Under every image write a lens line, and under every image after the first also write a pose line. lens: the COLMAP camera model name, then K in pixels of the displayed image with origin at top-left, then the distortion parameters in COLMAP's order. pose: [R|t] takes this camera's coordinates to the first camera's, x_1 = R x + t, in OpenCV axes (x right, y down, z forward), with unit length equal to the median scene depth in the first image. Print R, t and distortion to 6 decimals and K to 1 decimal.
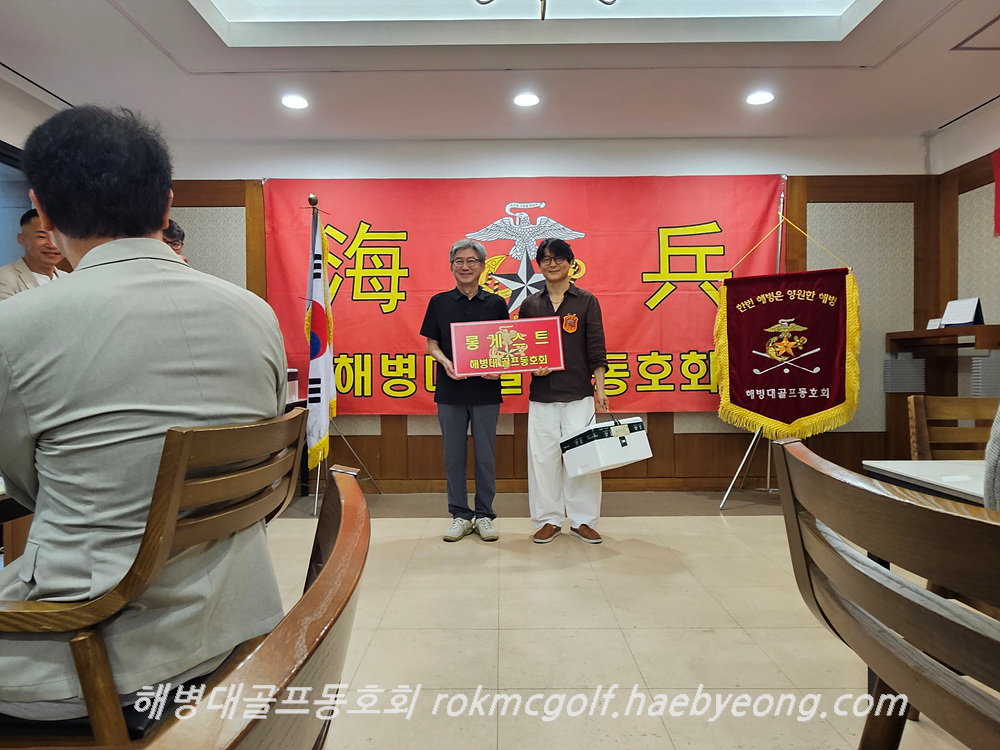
lens RADIAL K [[535.8, 0, 507.9], [0, 535.8, 385.4], [0, 0, 1]] dist [-0.018342, 0.000821]
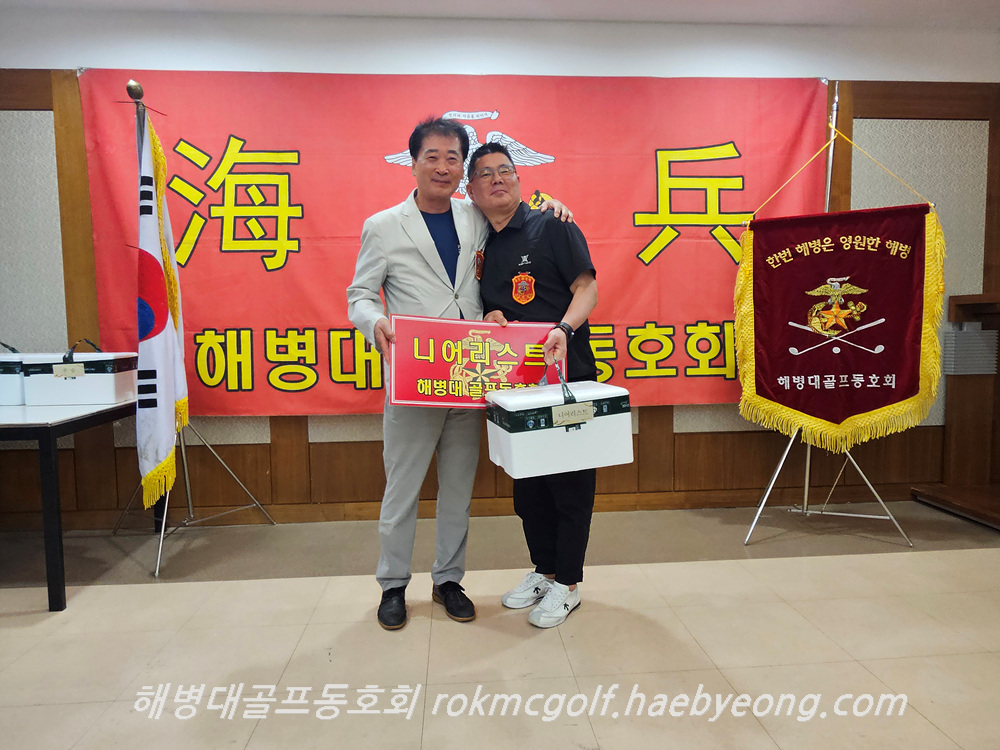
lens RADIAL K [[535.8, 0, 493.1], [0, 535.8, 379.5], [0, 0, 1]] dist [-0.018342, 0.000821]
pose [[0.997887, -0.014053, 0.063435, 0.013881], [0.010250, 0.998153, 0.059881, -0.032230], [-0.064159, -0.059104, 0.996188, 0.285136]]
